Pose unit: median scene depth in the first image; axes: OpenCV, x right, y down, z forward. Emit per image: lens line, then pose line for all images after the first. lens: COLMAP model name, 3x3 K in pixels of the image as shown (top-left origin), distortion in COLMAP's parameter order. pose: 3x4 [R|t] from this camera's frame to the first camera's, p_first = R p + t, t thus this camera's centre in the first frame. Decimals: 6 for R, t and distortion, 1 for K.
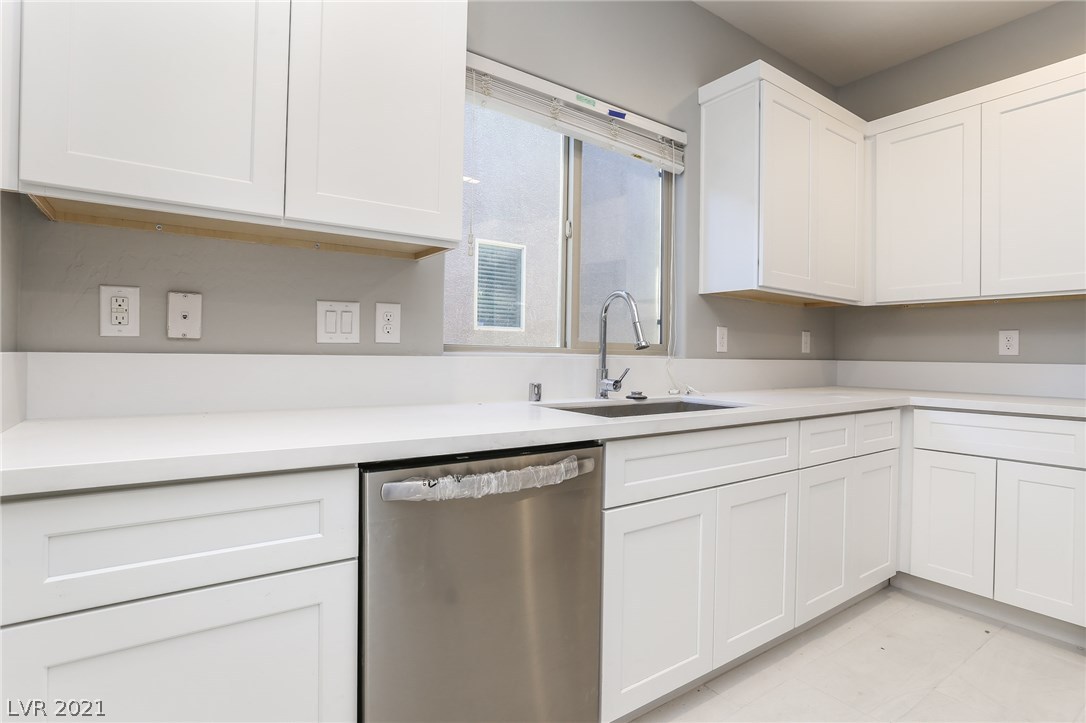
lens RADIAL K [[554.3, 0, 547.7], [0, 554.3, 350.7], [0, 0, 1]] dist [-0.001216, 0.000440]
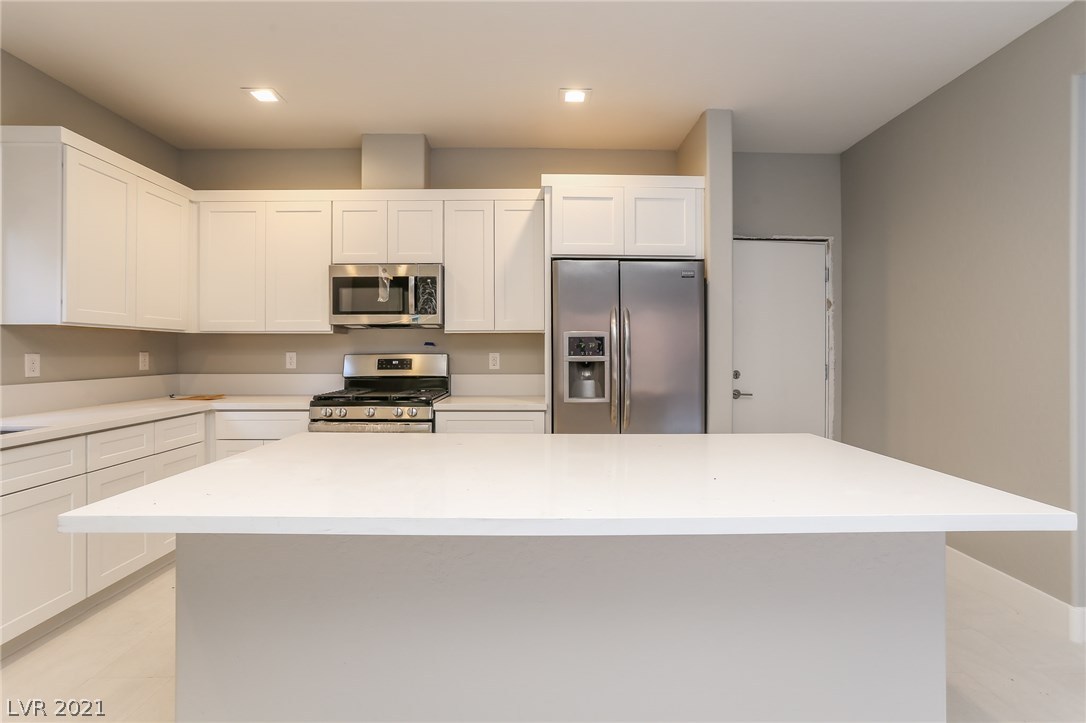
lens RADIAL K [[522.9, 0, 553.4], [0, 522.9, 348.1], [0, 0, 1]] dist [-0.021367, 0.007906]
pose [[0.568849, -0.011299, 0.822365, 0.067444], [0.004149, 0.999932, 0.010869, -0.063101], [-0.822432, -0.002771, 0.568857, -0.429257]]
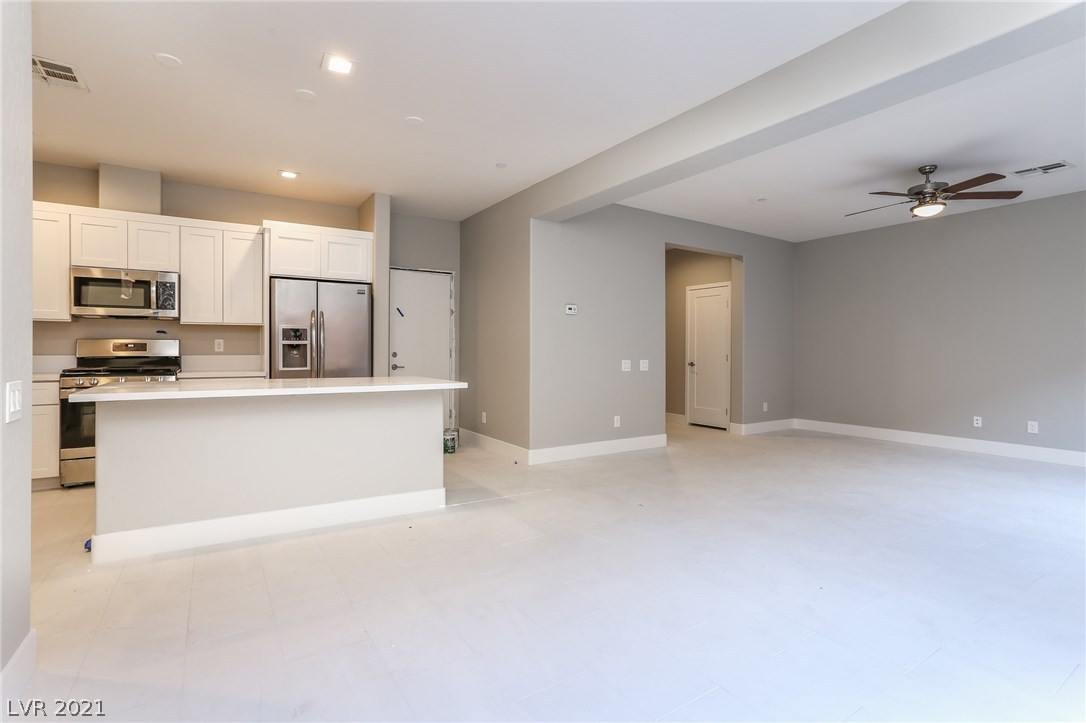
lens RADIAL K [[522.9, 0, 530.8], [0, 522.9, 347.9], [0, 0, 1]] dist [-0.021367, 0.007906]
pose [[0.077643, -0.013151, 0.996895, -0.718589], [-0.007675, 0.999875, 0.013788, -0.037414], [-0.996952, -0.008722, 0.077532, -0.806825]]
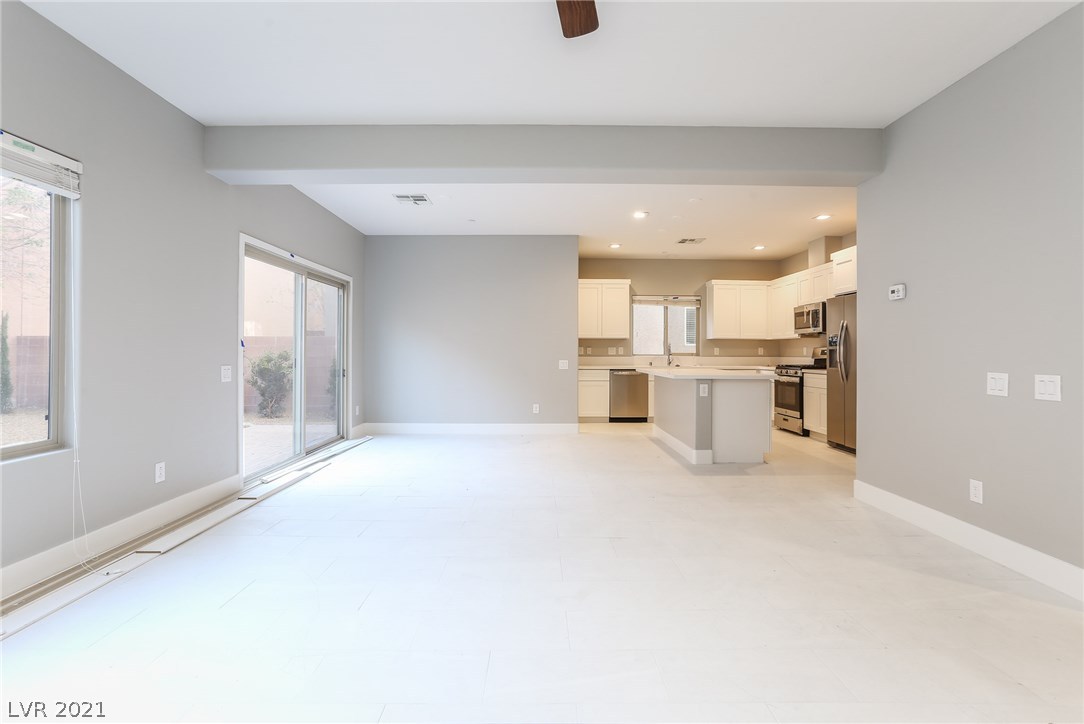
lens RADIAL K [[521.9, 0, 565.3], [0, 521.9, 354.6], [0, 0, 1]] dist [-0.021367, 0.007906]
pose [[0.838303, -0.011430, -0.545085, 1.388757], [0.013068, 0.999914, -0.000869, -0.007430], [0.545048, -0.006395, 0.838381, -2.451145]]
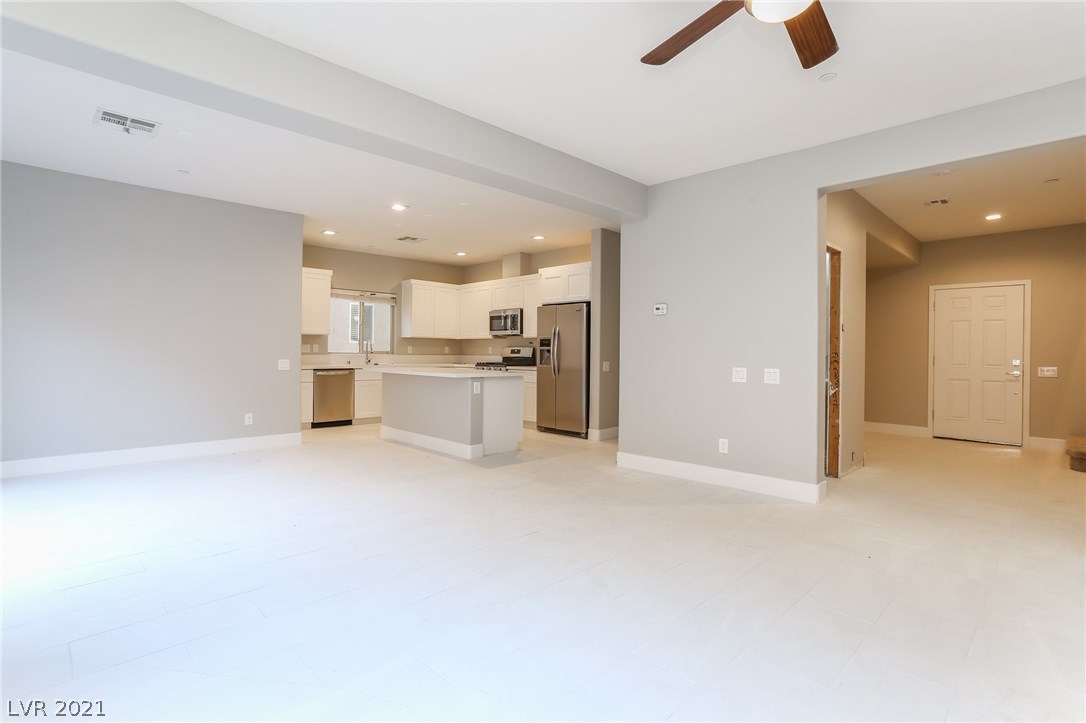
lens RADIAL K [[522.9, 0, 537.4], [0, 522.9, 355.1], [0, 0, 1]] dist [-0.021367, 0.007906]
pose [[0.988271, -0.007056, 0.152550, 0.644476], [0.005152, 0.999904, 0.012876, -0.023899], [-0.152626, -0.011940, 0.988212, -2.618074]]
